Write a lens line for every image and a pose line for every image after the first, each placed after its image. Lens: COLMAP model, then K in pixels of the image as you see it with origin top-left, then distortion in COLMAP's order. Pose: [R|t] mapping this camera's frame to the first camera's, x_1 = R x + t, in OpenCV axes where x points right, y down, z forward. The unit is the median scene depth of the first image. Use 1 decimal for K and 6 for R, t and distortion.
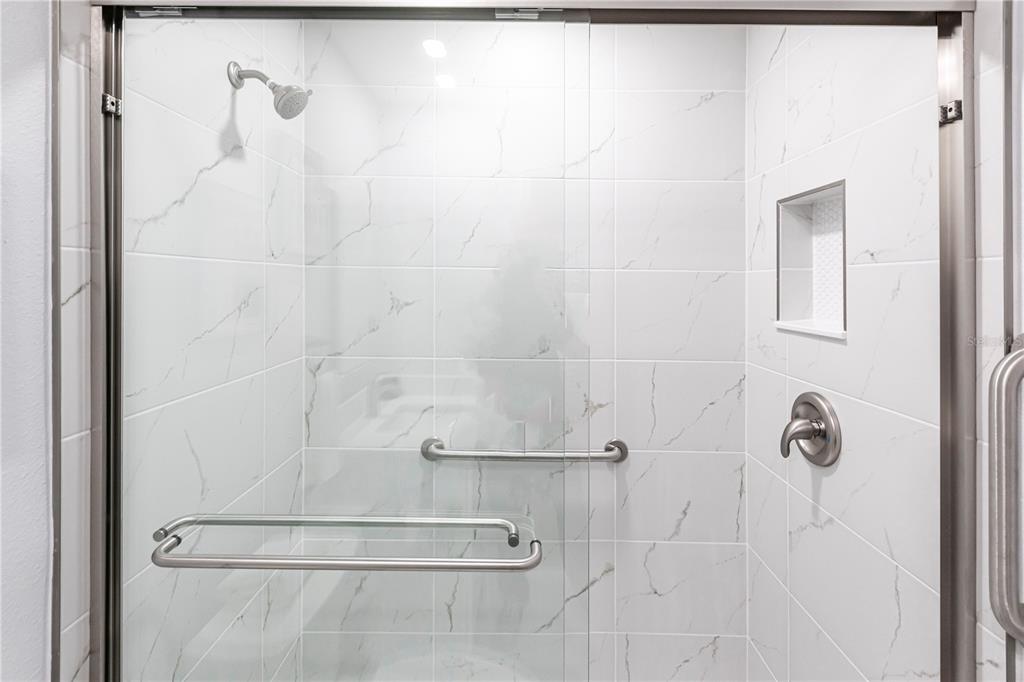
lens RADIAL K [[480.1, 0, 507.1], [0, 480.1, 283.5], [0, 0, 1]] dist [0.001024, 0.000552]
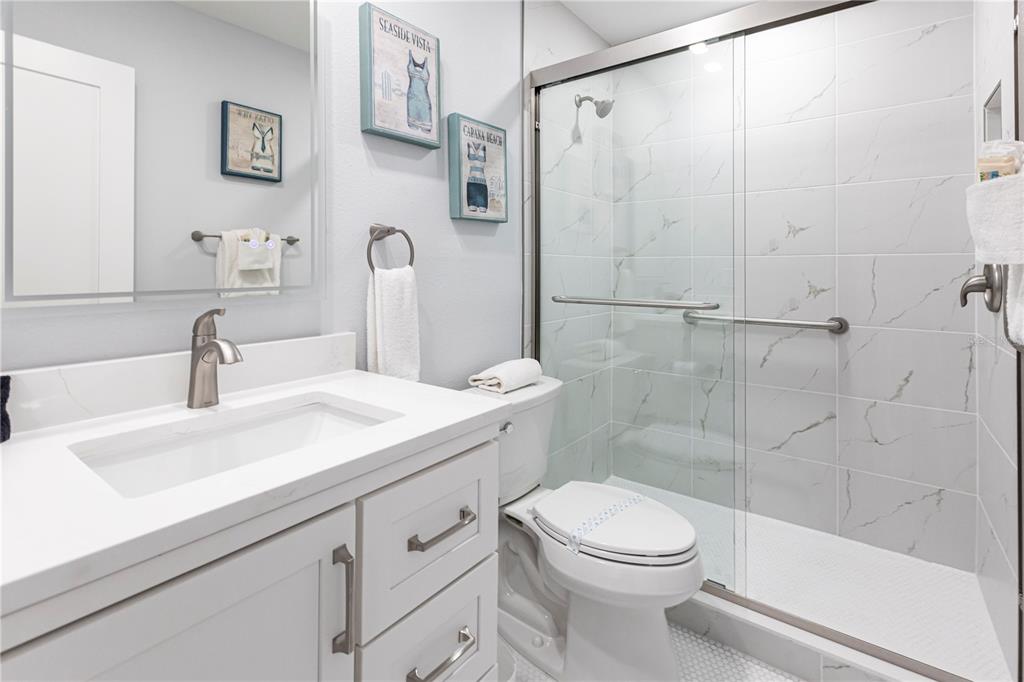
lens RADIAL K [[480.1, 0, 507.1], [0, 480.1, 283.5], [0, 0, 1]] dist [0.001024, 0.000552]
pose [[0.805006, 0.006184, -0.593234, 0.359337], [0.004840, 0.999844, 0.016991, 0.270396], [0.593246, -0.016549, 0.804851, -0.742964]]
